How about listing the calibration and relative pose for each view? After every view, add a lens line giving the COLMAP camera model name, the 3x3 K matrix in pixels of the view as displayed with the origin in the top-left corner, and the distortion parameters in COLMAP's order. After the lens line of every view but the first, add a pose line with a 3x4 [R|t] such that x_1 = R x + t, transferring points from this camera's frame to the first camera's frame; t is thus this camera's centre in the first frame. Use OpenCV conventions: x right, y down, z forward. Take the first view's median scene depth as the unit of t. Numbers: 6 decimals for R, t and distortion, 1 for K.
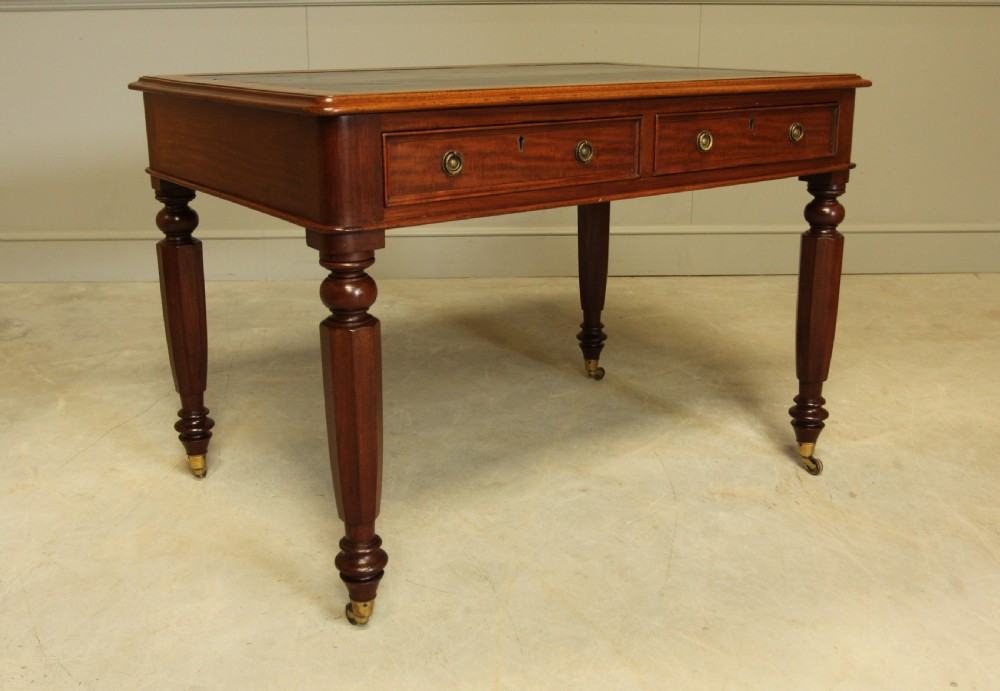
lens RADIAL K [[1052.1, 0, 493.2], [0, 1052.1, 324.2], [0, 0, 1]] dist [-0.047268, 0.023070]
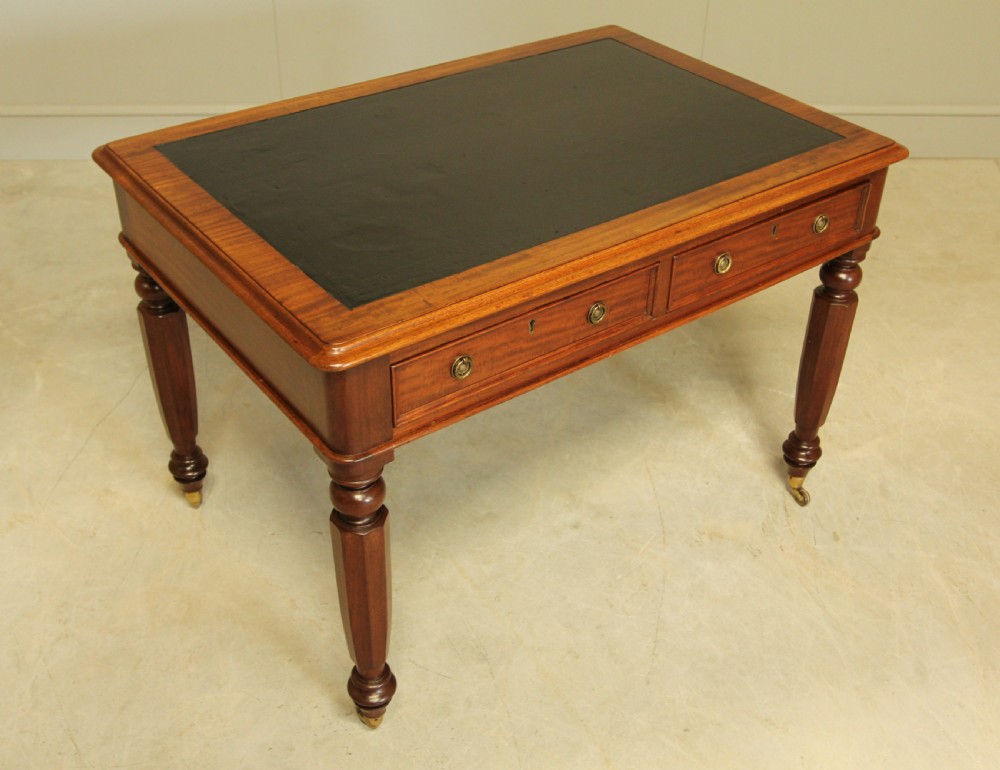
lens RADIAL K [[1124.2, 0, 482.0], [0, 1124.2, 382.7], [0, 0, 1]] dist [-0.044077, 0.016982]
pose [[0.999748, 0.005369, 0.021790, -0.032240], [-0.012391, 0.941597, 0.336513, -0.368304], [-0.018711, -0.336698, 0.941427, 0.019177]]
